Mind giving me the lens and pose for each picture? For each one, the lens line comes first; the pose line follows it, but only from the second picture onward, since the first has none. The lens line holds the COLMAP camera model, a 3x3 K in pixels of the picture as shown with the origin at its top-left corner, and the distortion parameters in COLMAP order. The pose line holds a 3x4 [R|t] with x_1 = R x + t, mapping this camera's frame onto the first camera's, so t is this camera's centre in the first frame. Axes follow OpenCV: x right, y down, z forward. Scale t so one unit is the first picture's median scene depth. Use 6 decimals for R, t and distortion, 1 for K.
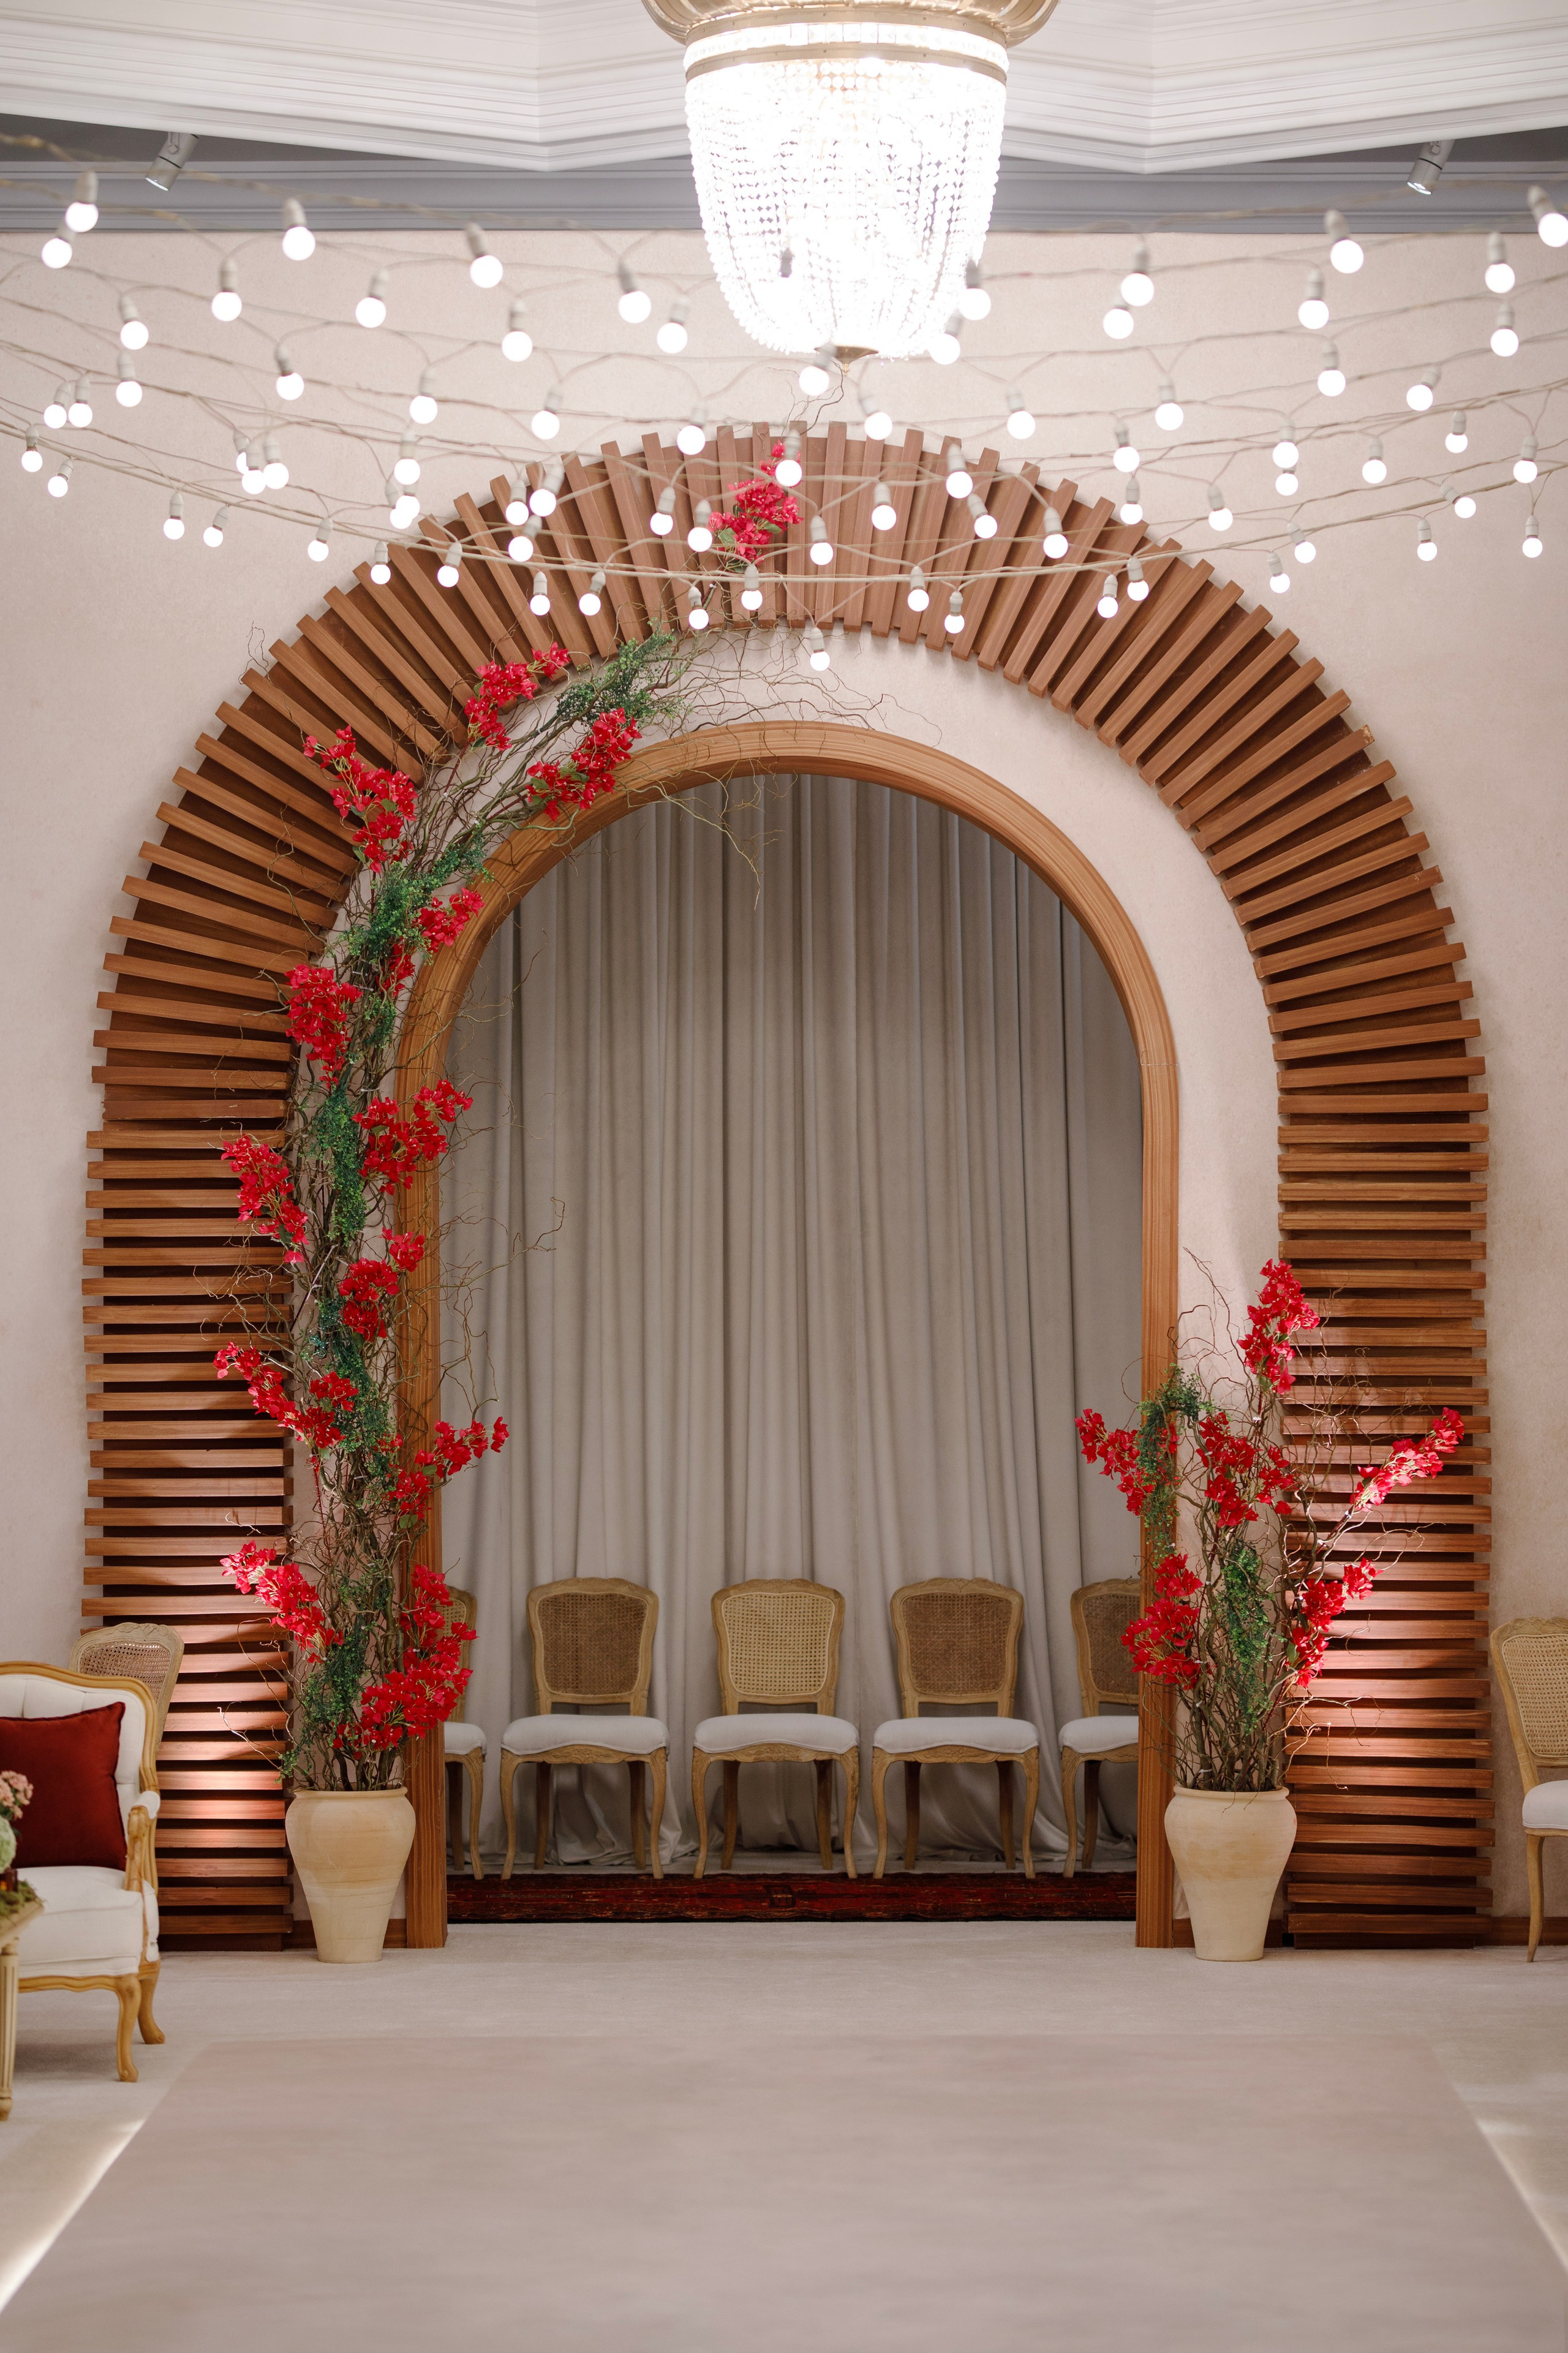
lens RADIAL K [[5734.3, 0, 784.0], [0, 5734.3, 1176.5], [0, 0, 1]] dist [-0.163497, -0.270262]
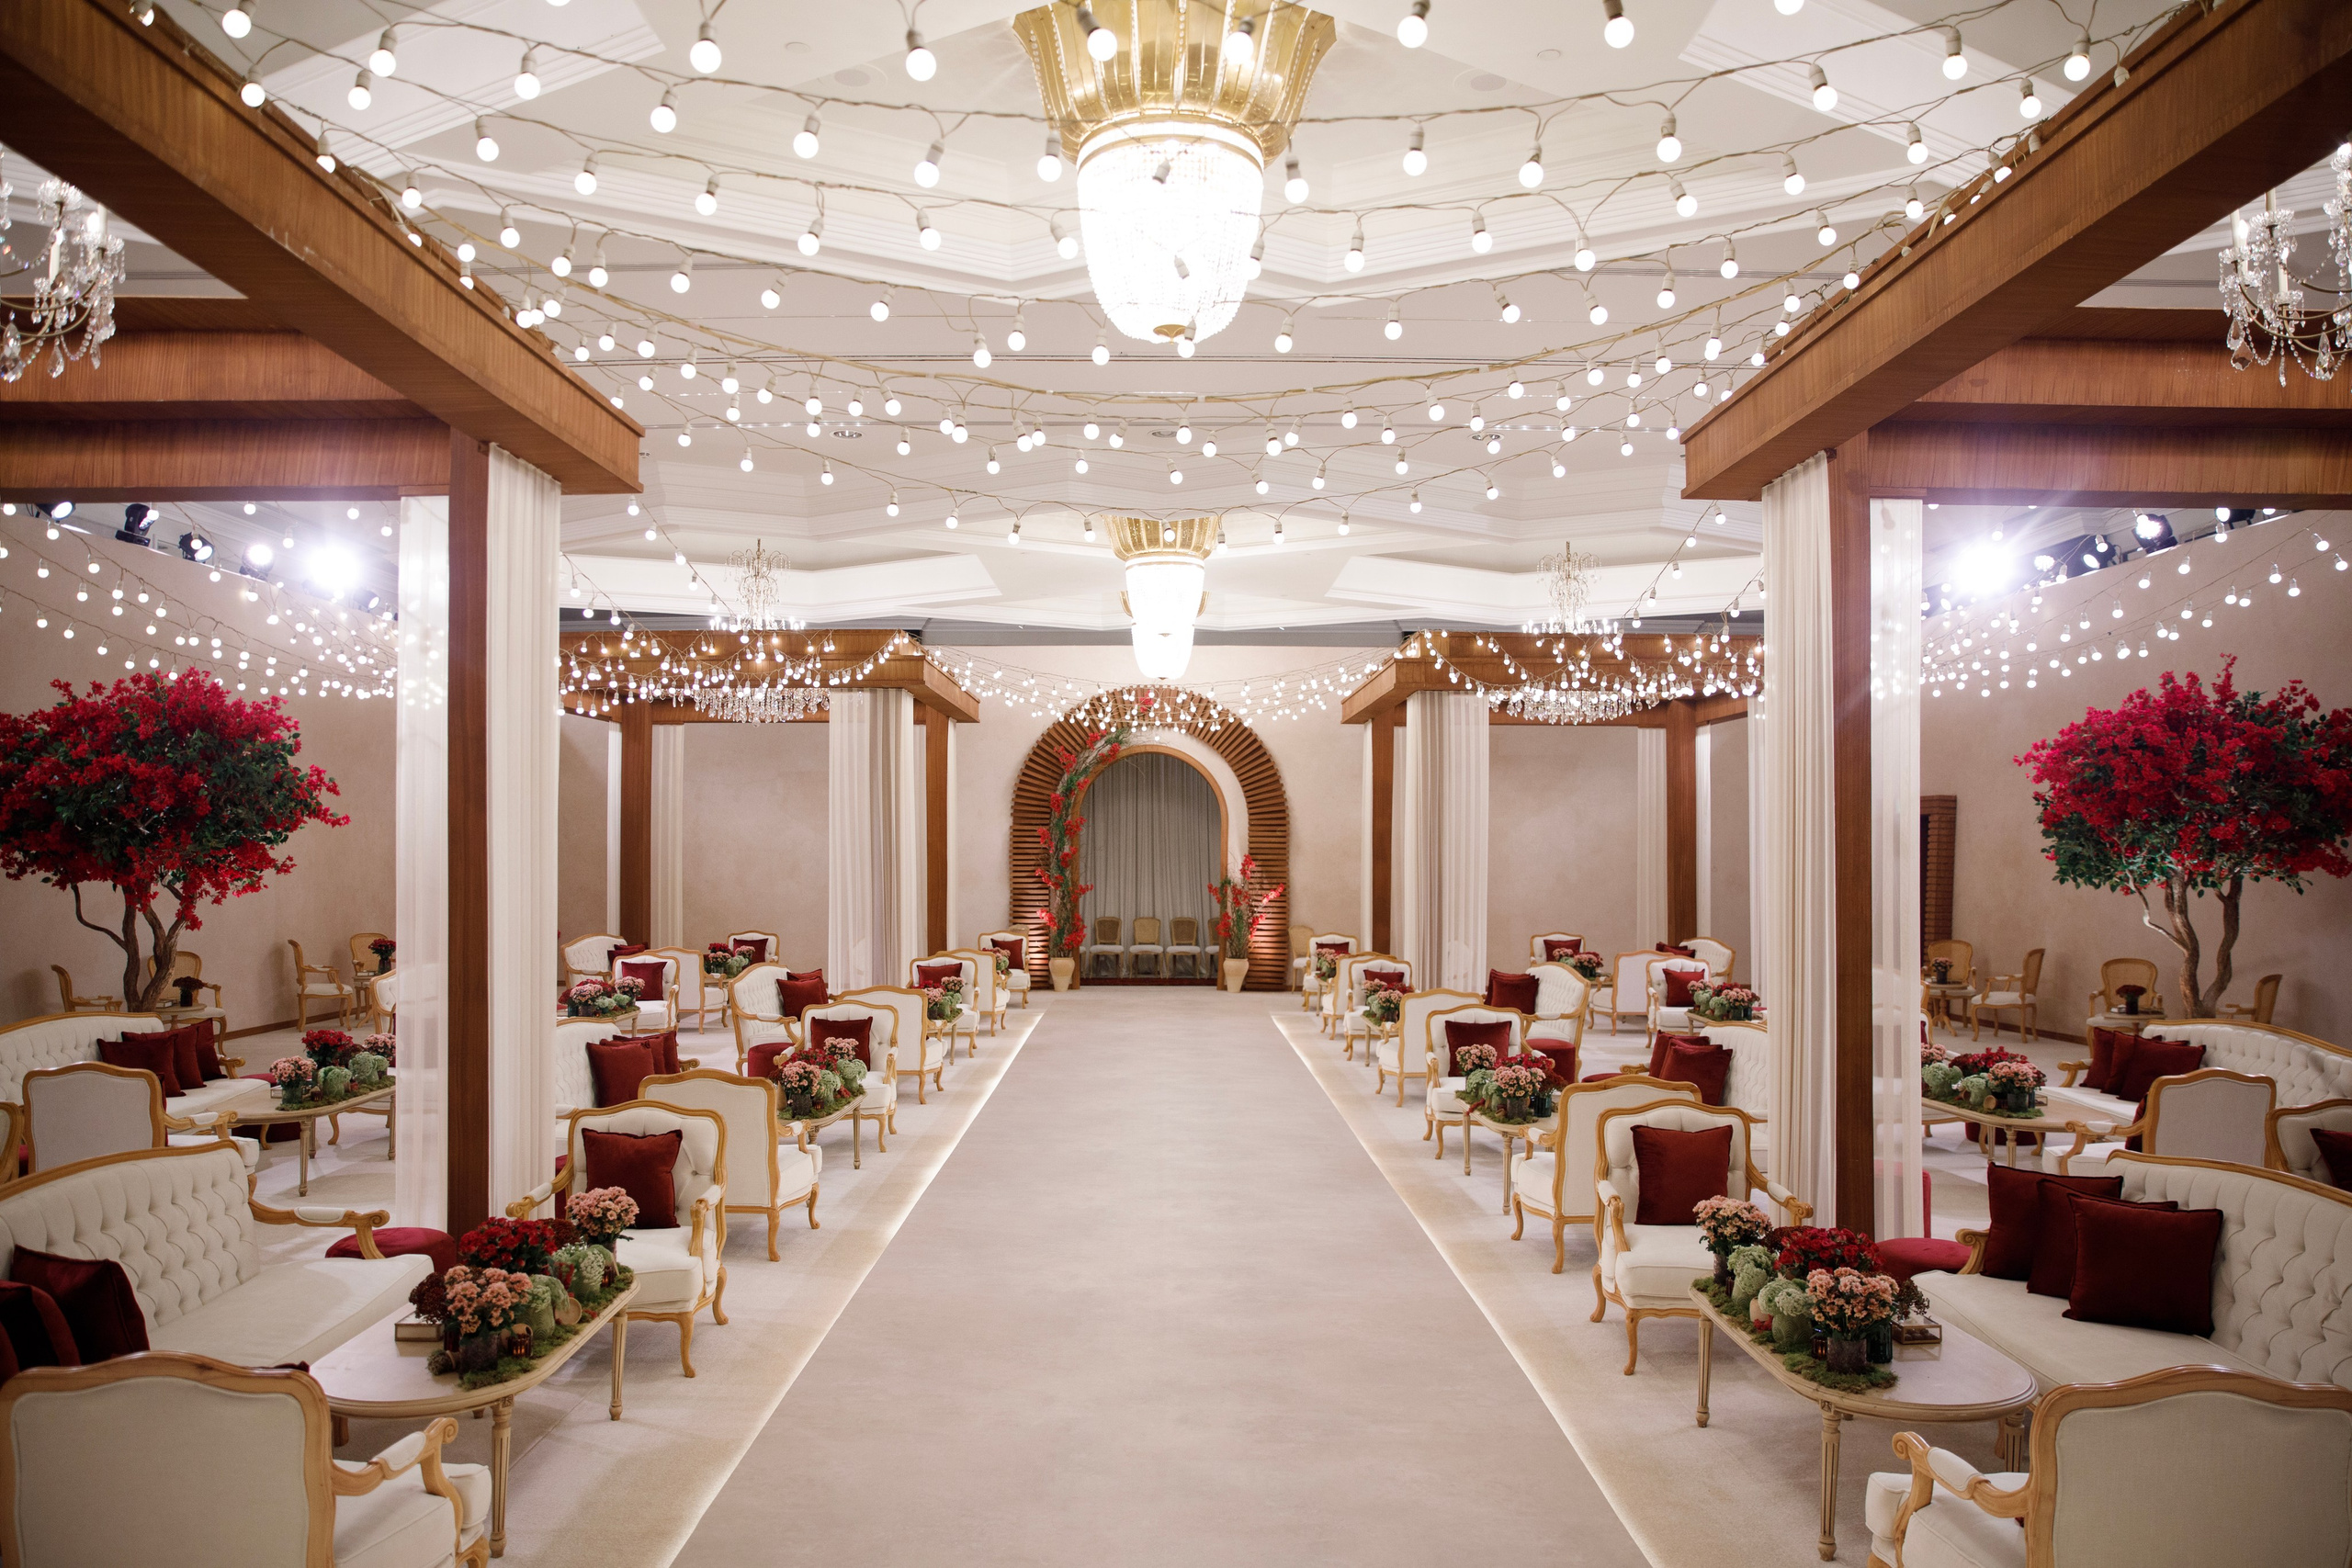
lens RADIAL K [[1632.5, 0, 1176.0], [0, 1632.5, 784.0], [0, 0, 1]] dist [-0.001144, -0.000025]
pose [[0.999843, 0.008244, 0.015695, 0.000993], [-0.008036, 0.999880, -0.013260, -0.026543], [-0.015802, 0.013132, 0.999789, -0.424798]]
